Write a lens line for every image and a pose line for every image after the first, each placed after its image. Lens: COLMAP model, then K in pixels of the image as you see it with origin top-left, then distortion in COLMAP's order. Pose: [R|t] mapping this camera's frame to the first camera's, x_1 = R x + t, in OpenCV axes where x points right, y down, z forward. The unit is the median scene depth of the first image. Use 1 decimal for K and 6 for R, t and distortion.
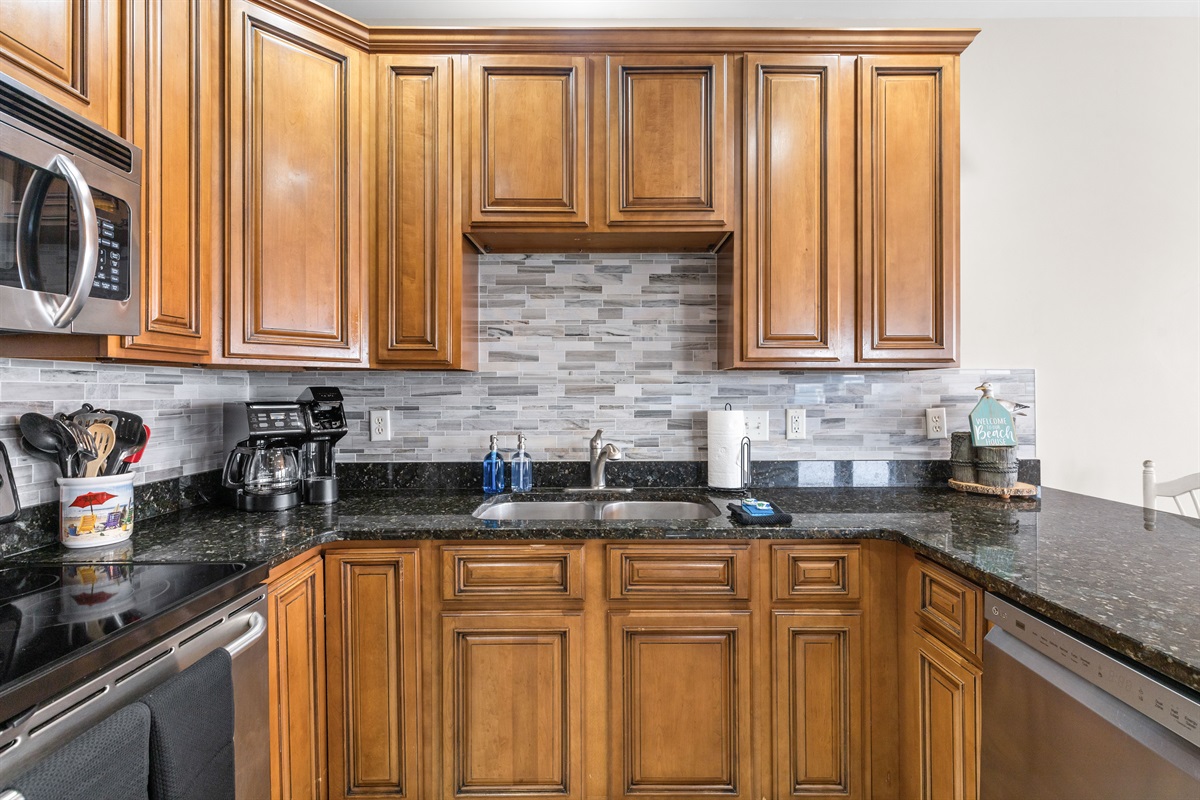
lens RADIAL K [[535.1, 0, 603.8], [0, 535.1, 393.9], [0, 0, 1]] dist [0.001117, -0.000182]
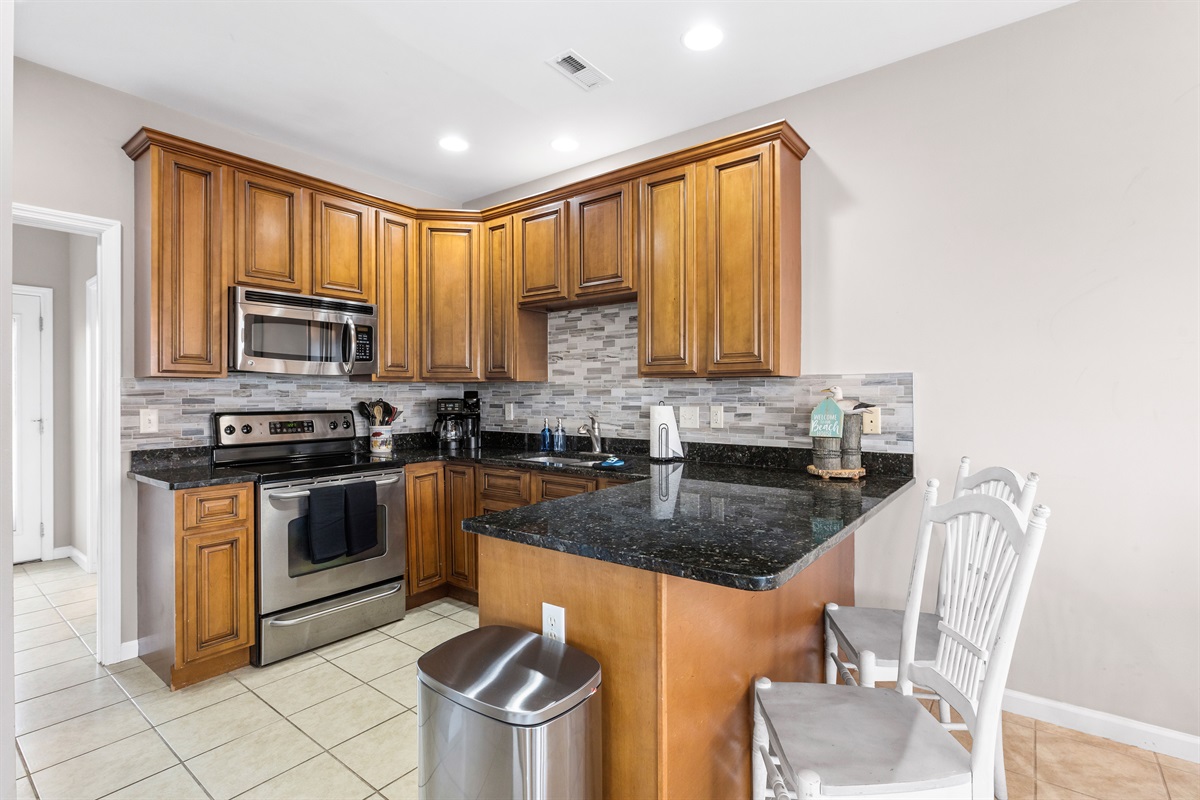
lens RADIAL K [[552.2, 0, 599.8], [0, 552.2, 398.5], [0, 0, 1]] dist [0.003275, 0.000399]
pose [[0.790957, 0.005799, -0.611845, 1.033968], [-0.000292, 0.999959, 0.009100, -0.003615], [0.611872, -0.007019, 0.790926, -0.317543]]
